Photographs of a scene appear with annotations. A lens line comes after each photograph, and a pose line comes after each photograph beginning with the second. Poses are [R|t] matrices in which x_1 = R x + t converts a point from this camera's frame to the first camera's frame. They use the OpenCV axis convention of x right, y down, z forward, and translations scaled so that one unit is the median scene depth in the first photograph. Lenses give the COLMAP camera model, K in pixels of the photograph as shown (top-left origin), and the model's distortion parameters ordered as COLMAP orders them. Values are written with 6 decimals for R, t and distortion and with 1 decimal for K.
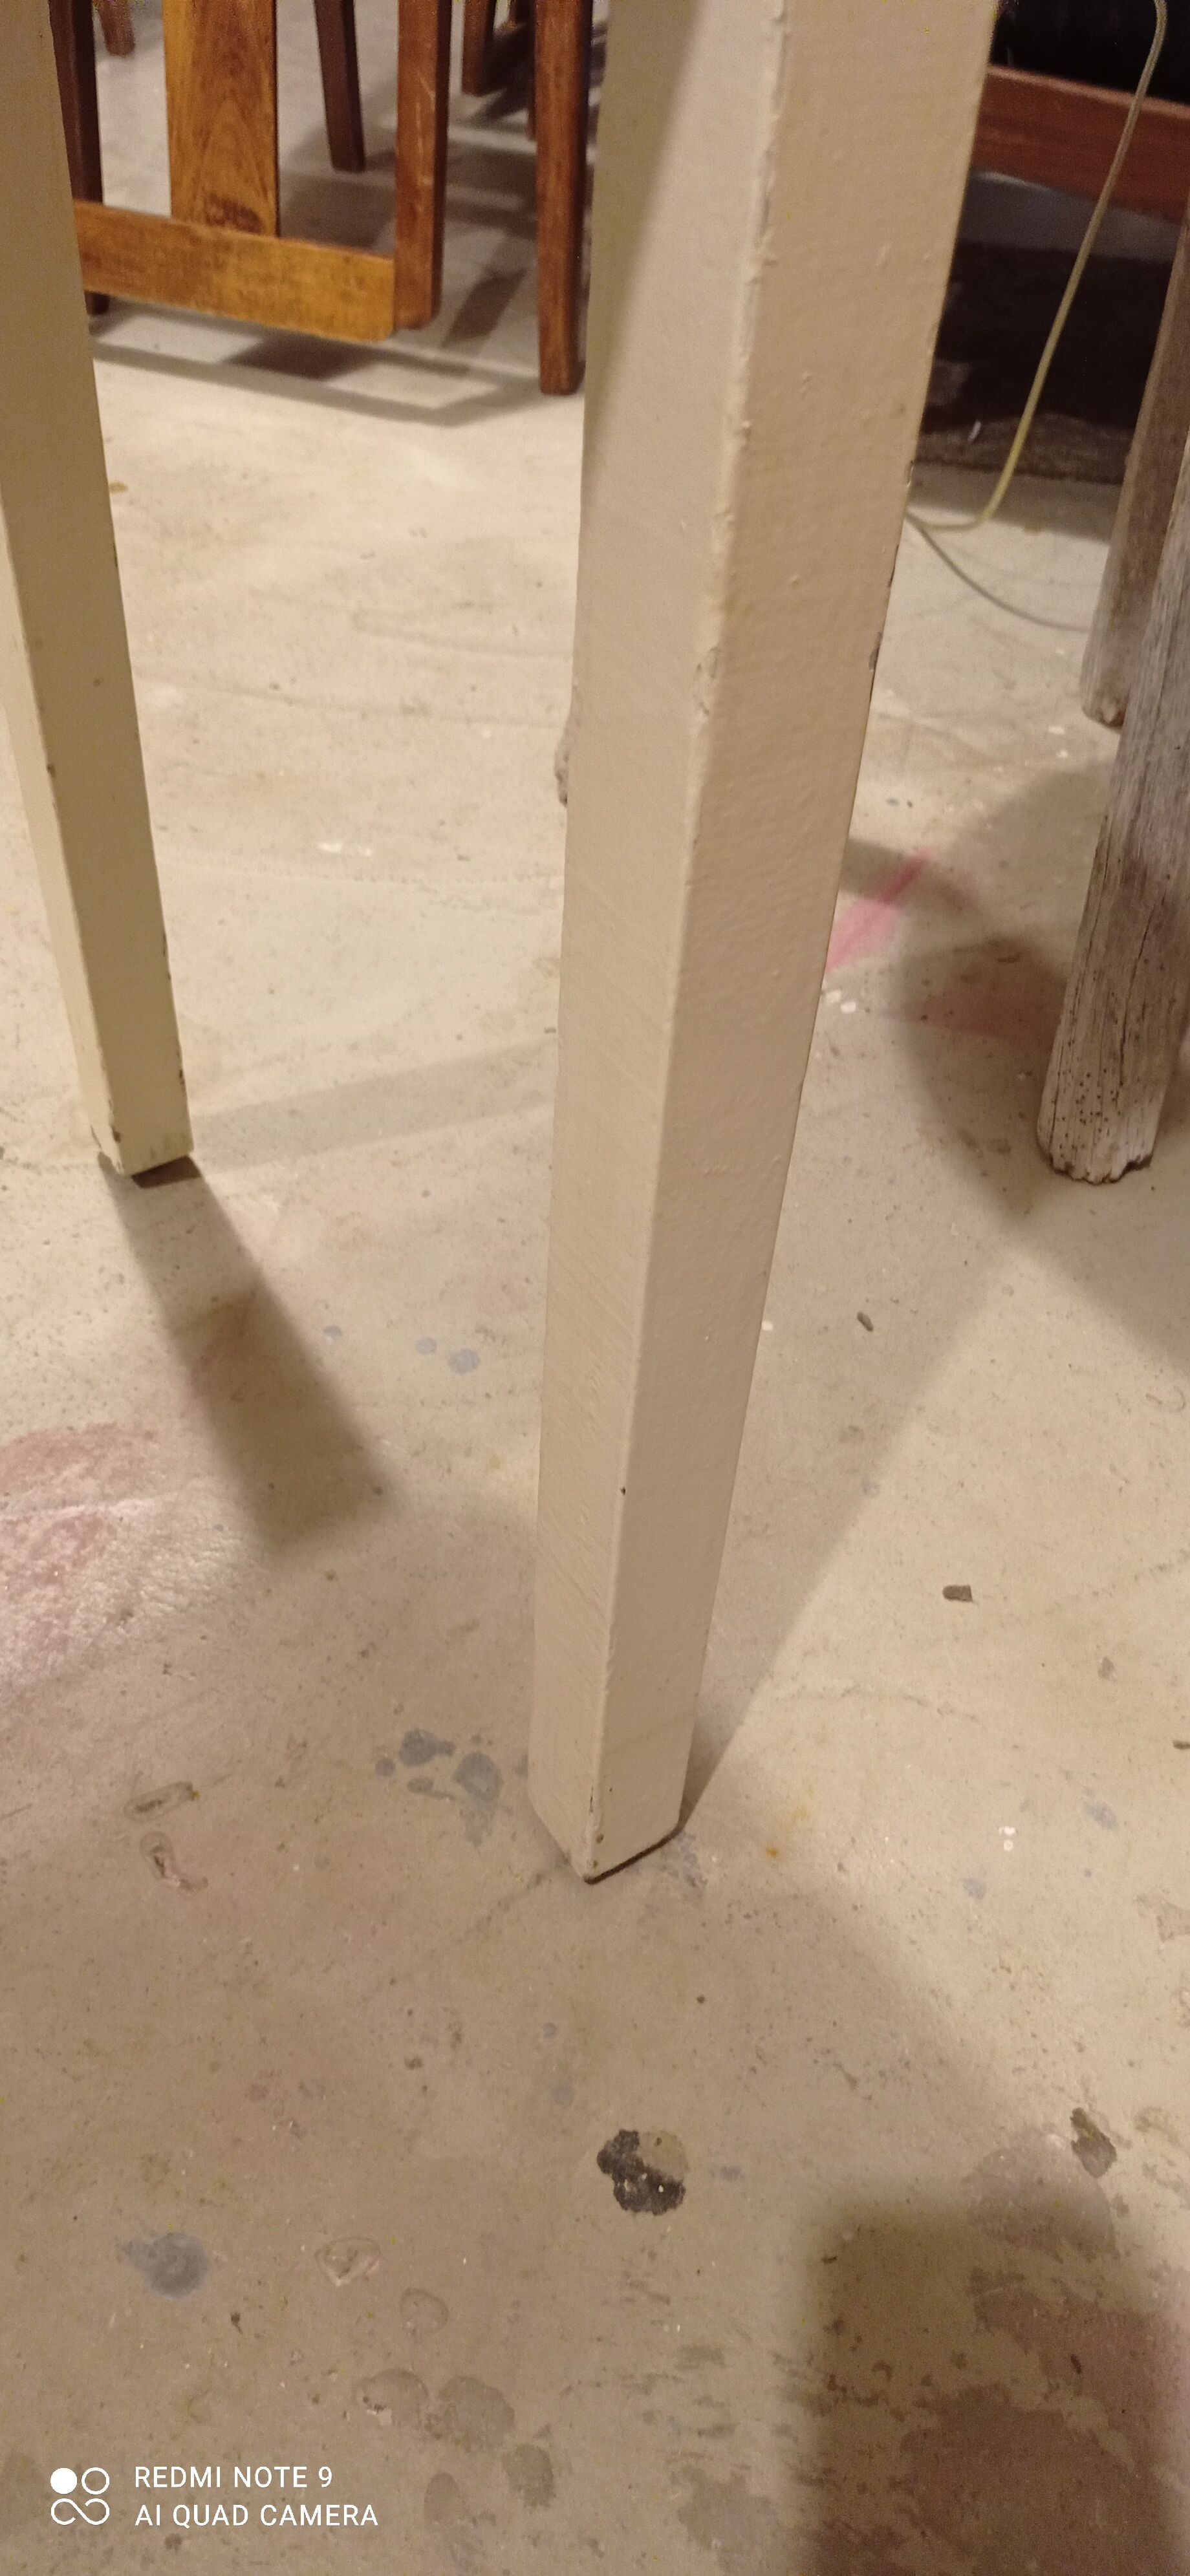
lens RADIAL K [[1939.7, 0, 592.7], [0, 1939.7, 1228.8], [0, 0, 1]] dist [0.031019, -0.039428]
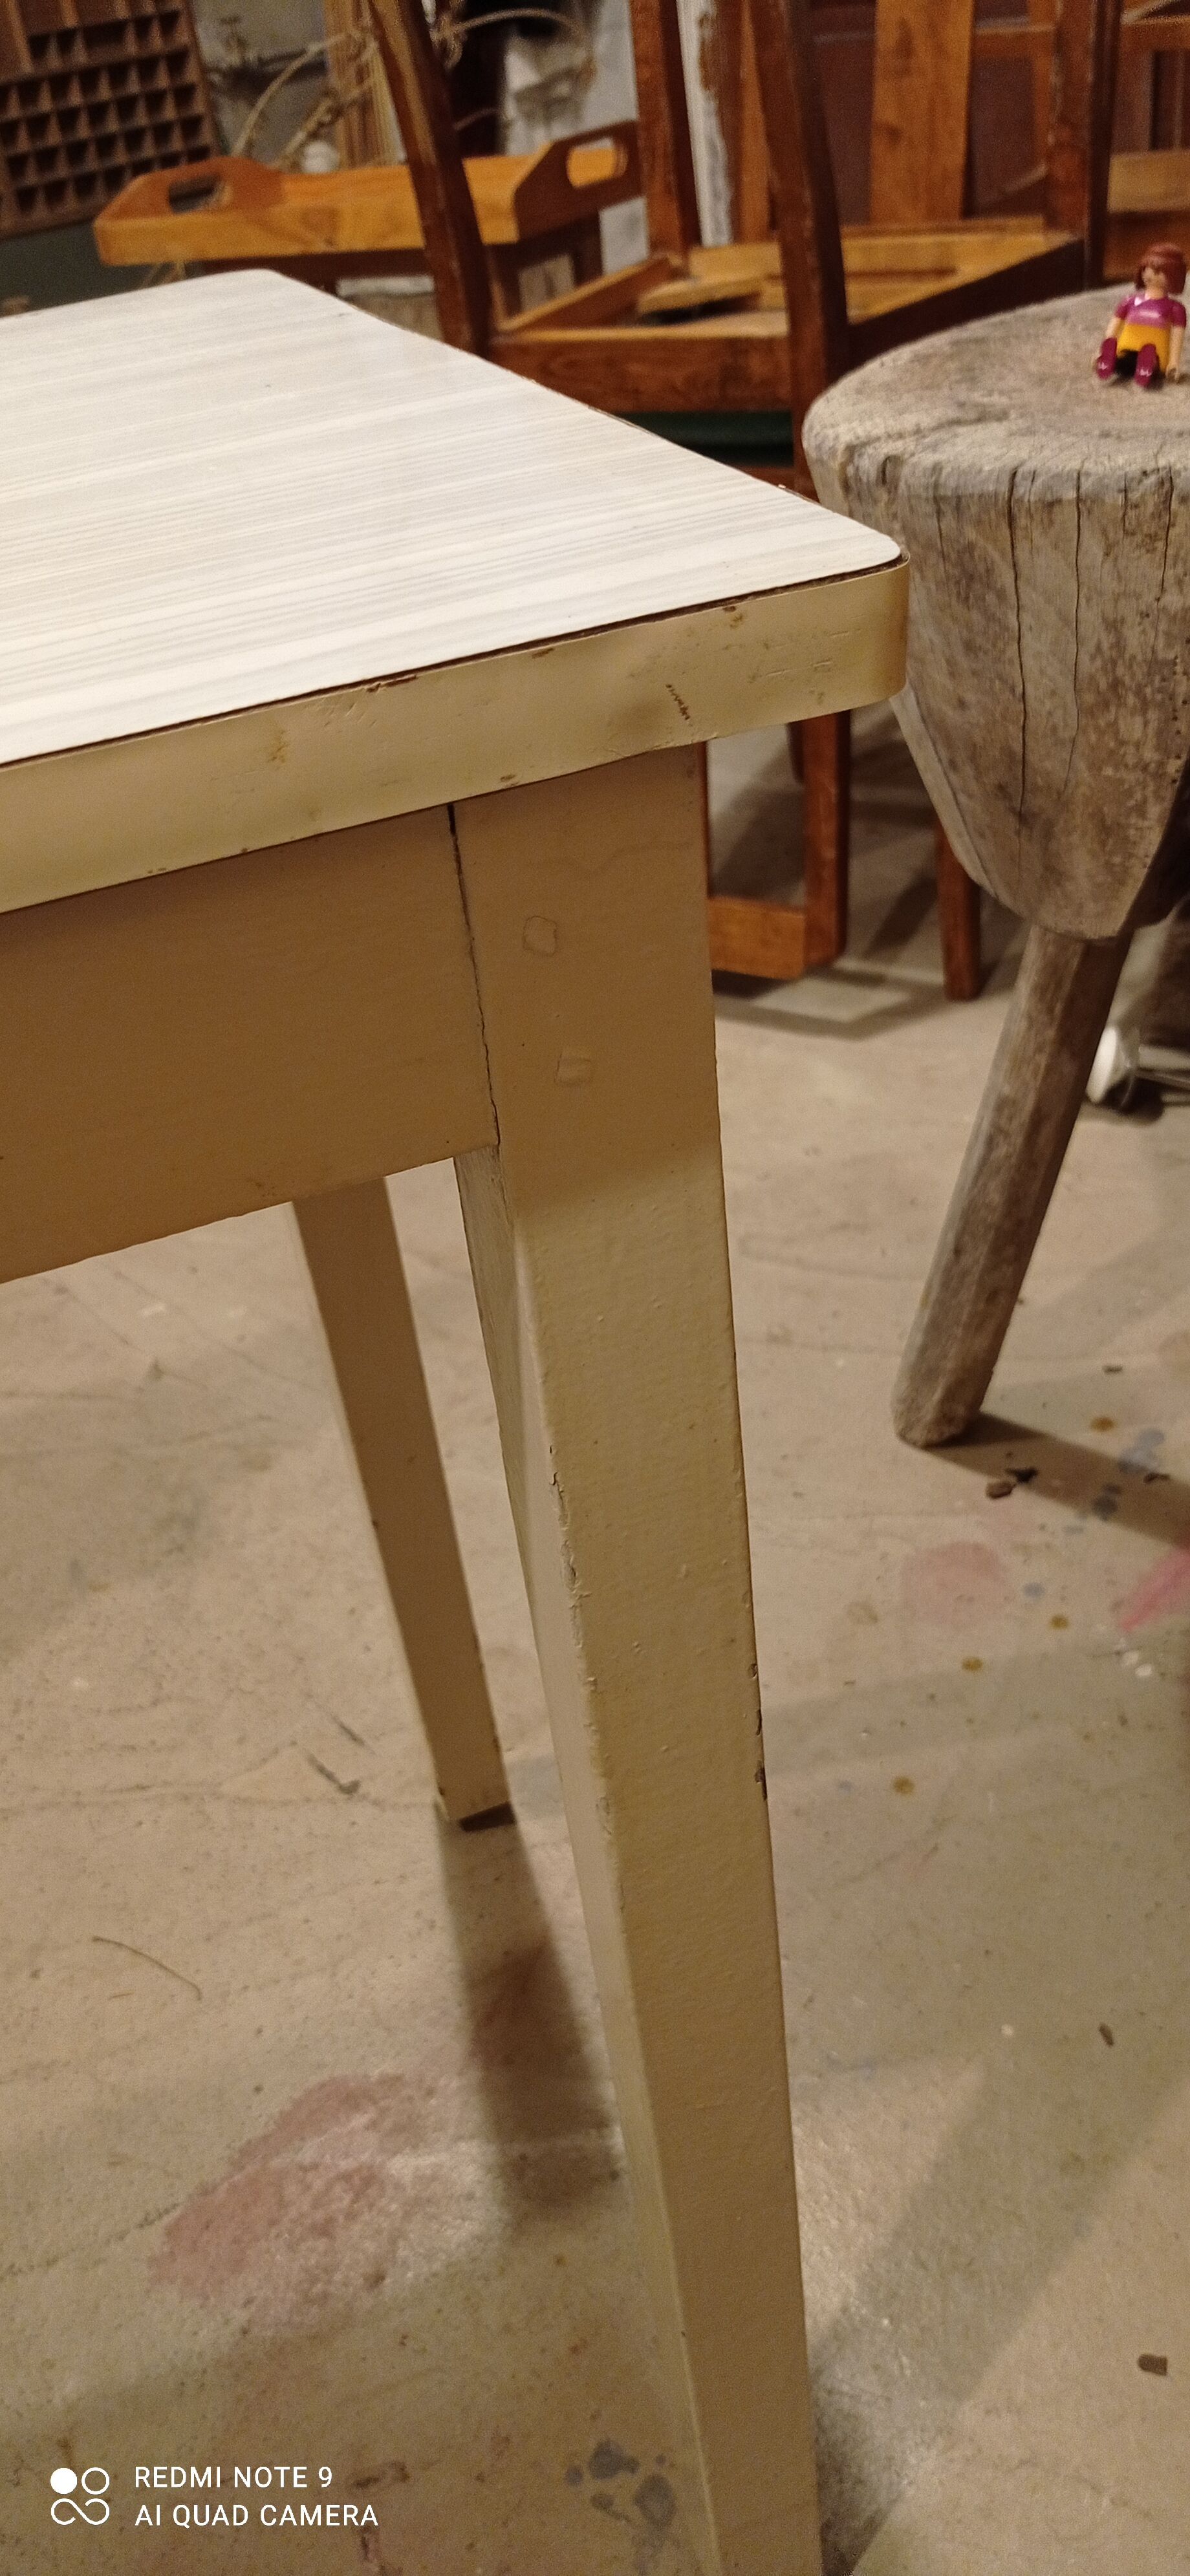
lens RADIAL K [[1939.7, 0, 592.7], [0, 1939.7, 1228.8], [0, 0, 1]] dist [0.031019, -0.039428]
pose [[0.958936, -0.002275, -0.283612, 0.179860], [-0.050278, 0.982767, -0.177881, -0.182360], [0.279129, 0.184837, 0.942296, -0.140249]]
